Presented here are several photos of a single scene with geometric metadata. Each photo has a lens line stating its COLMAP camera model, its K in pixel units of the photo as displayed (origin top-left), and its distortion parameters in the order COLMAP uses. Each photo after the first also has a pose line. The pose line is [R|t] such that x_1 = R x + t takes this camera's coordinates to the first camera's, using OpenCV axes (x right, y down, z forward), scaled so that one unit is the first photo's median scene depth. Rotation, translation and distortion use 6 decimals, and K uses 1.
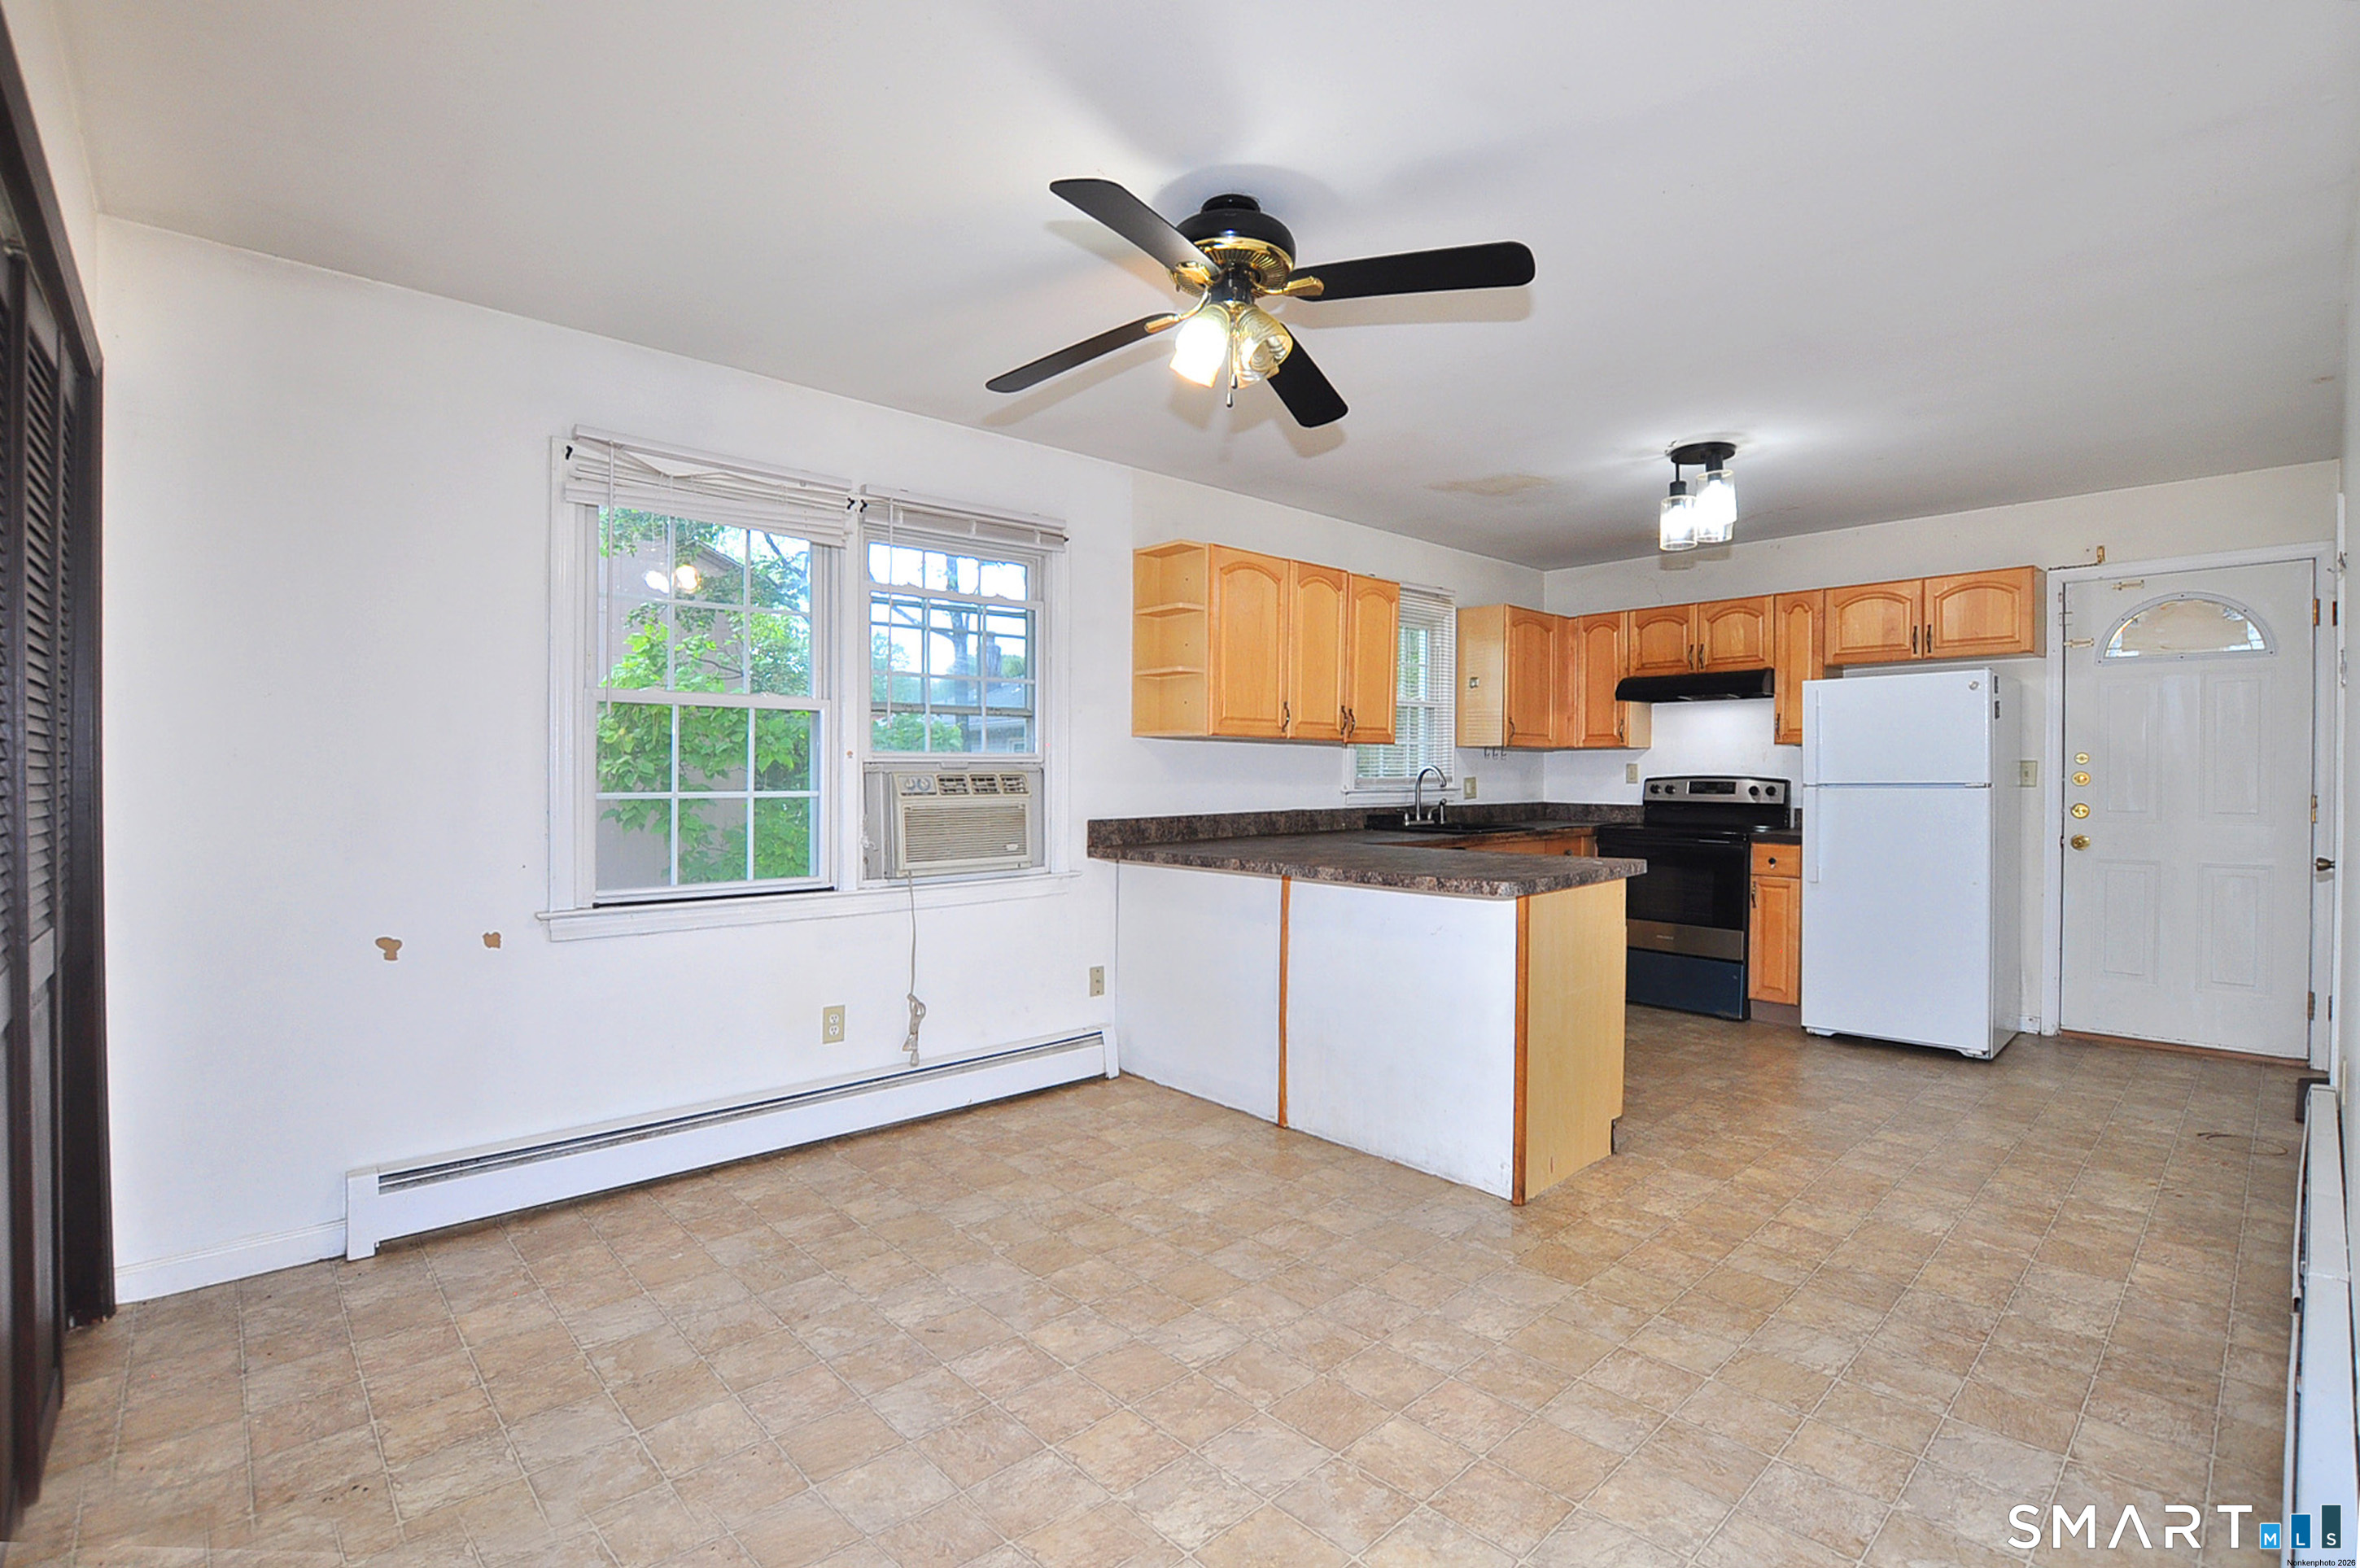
lens RADIAL K [[1062.3, 0, 1199.2], [0, 1062.3, 791.8], [0, 0, 1]] dist [-0.025983, 0.001611]
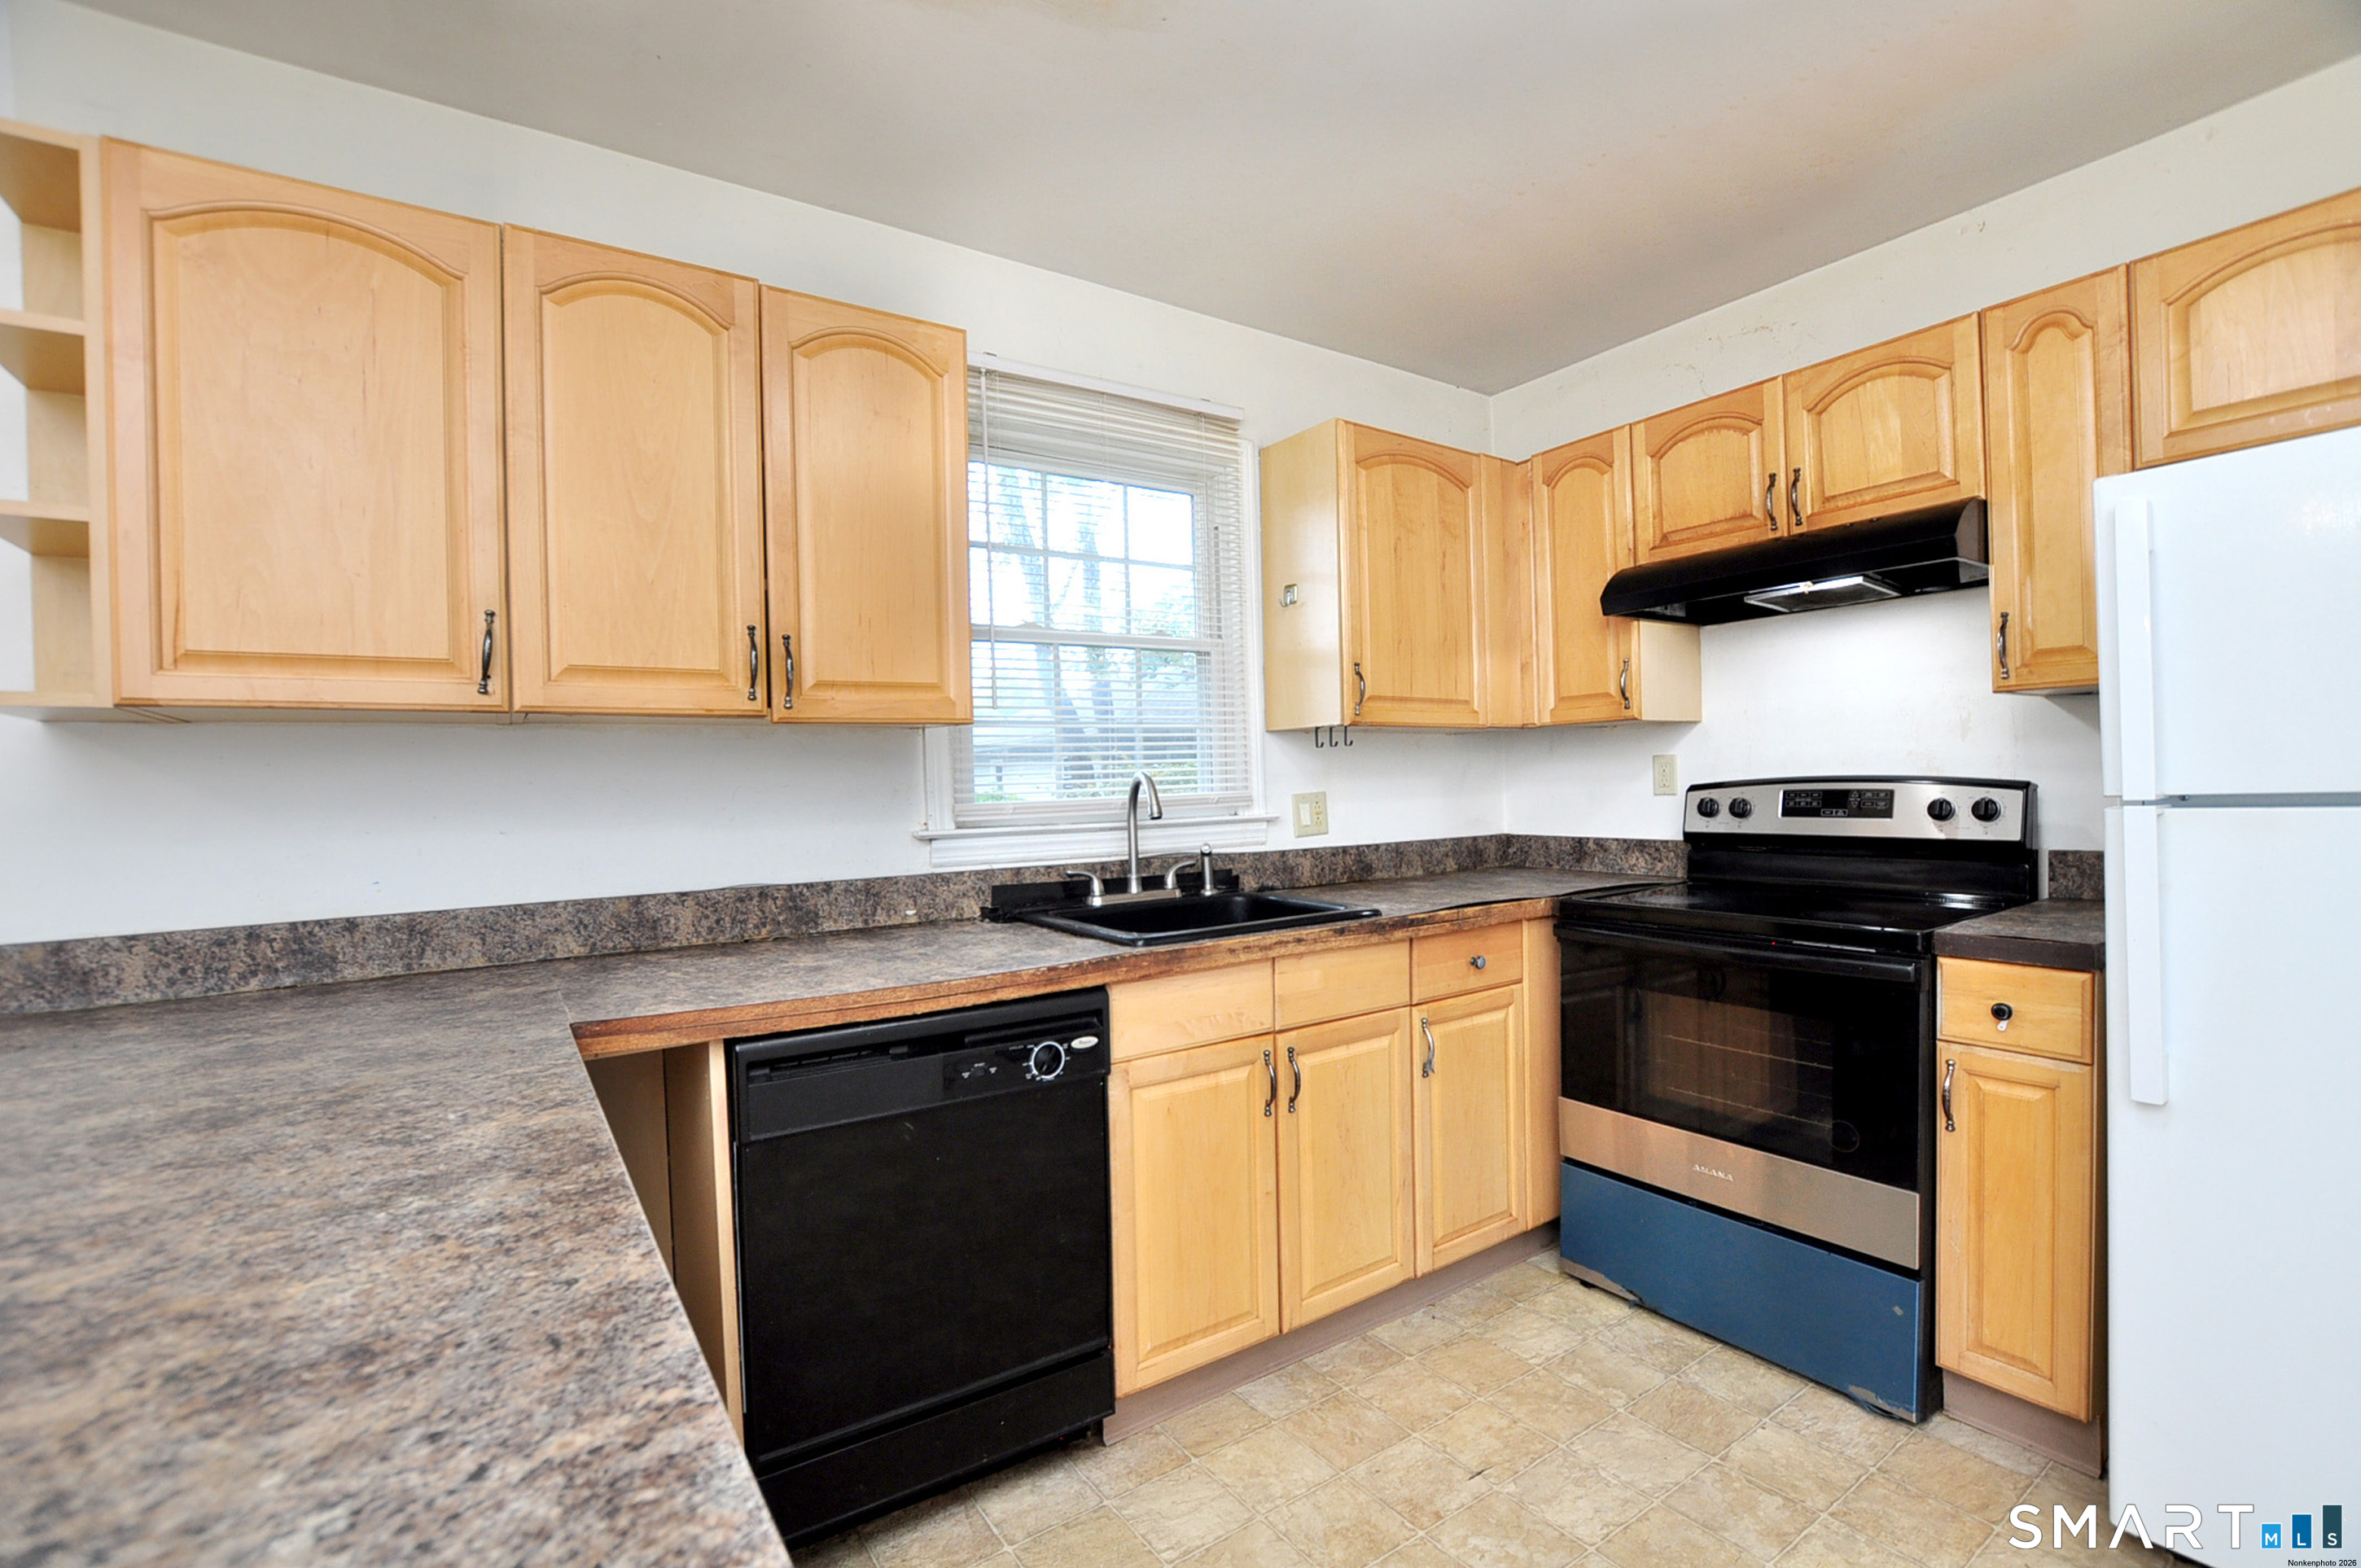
lens RADIAL K [[1062.8, 0, 1195.0], [0, 1062.8, 798.4], [0, 0, 1]] dist [-0.025983, 0.001611]
pose [[0.988092, -0.023968, -0.151987, 0.392472], [0.023674, 0.999713, -0.003741, -0.014575], [0.152033, 0.000098, 0.988375, 0.717337]]
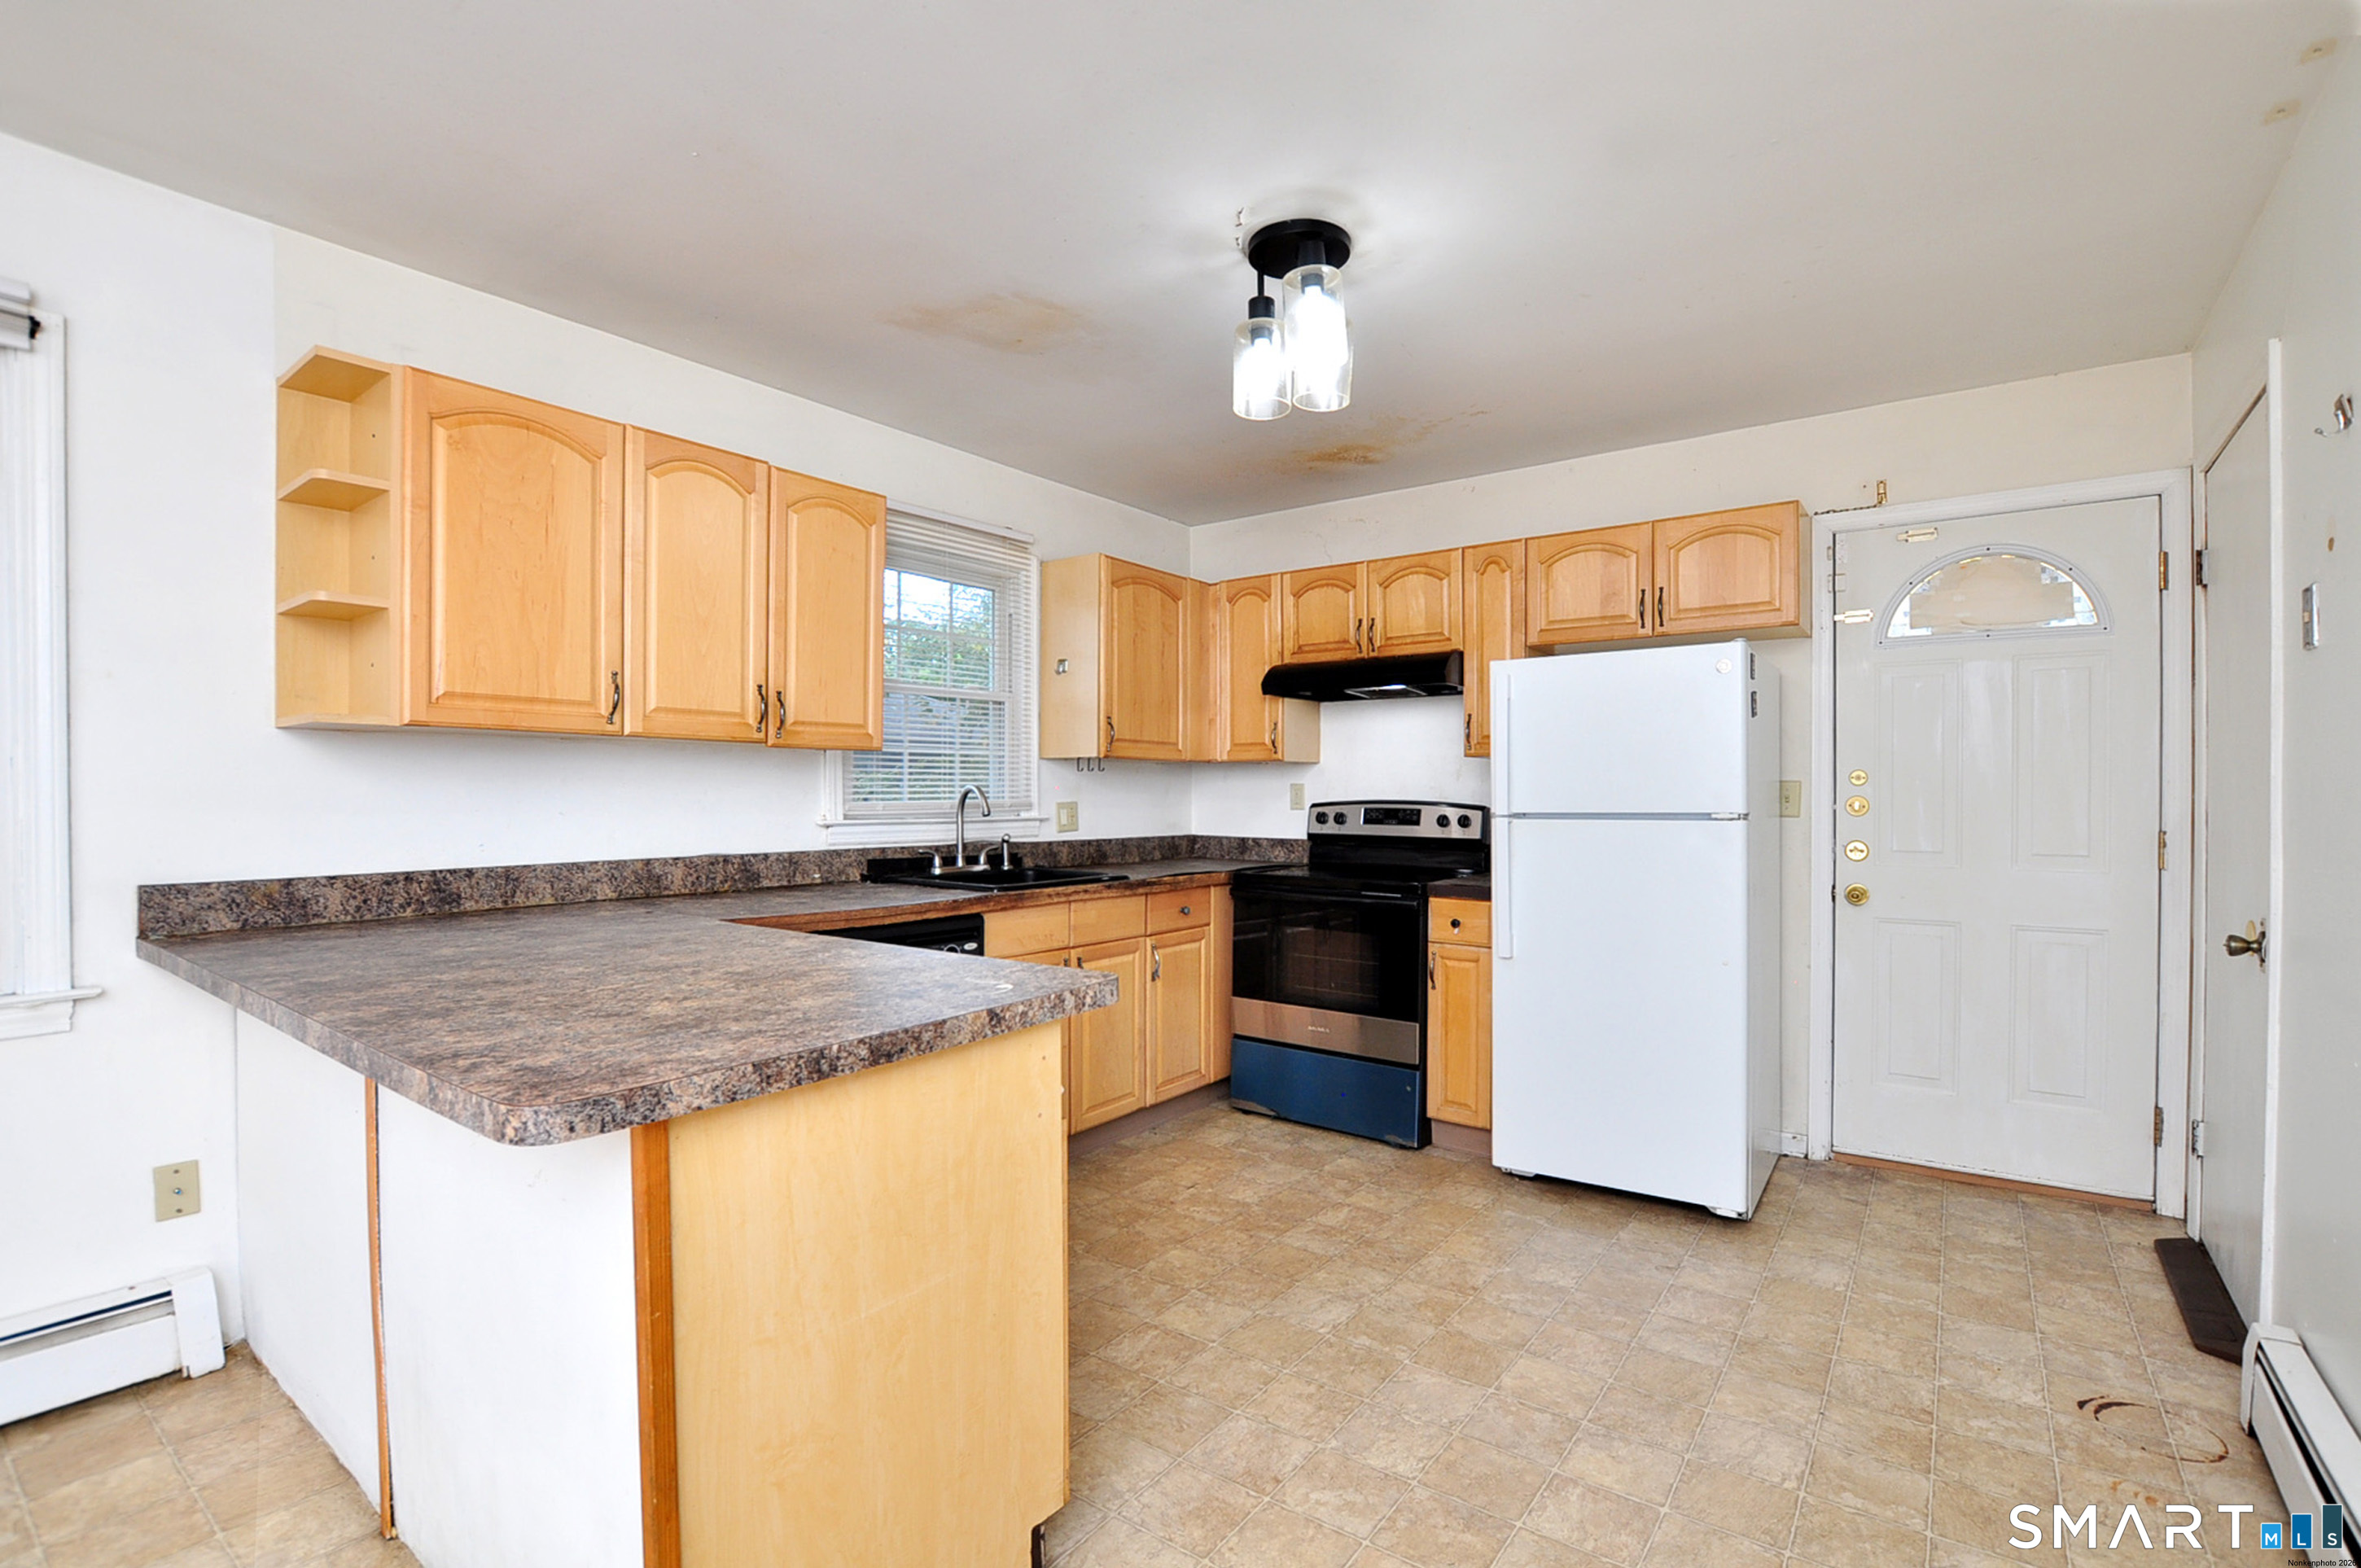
lens RADIAL K [[1062.8, 0, 1185.0], [0, 1062.8, 794.6], [0, 0, 1]] dist [-0.025983, 0.001611]
pose [[0.987346, 0.002903, 0.158557, 0.311101], [-0.000408, 0.999876, -0.015766, -0.010014], [-0.158583, 0.015502, 0.987224, 0.408999]]
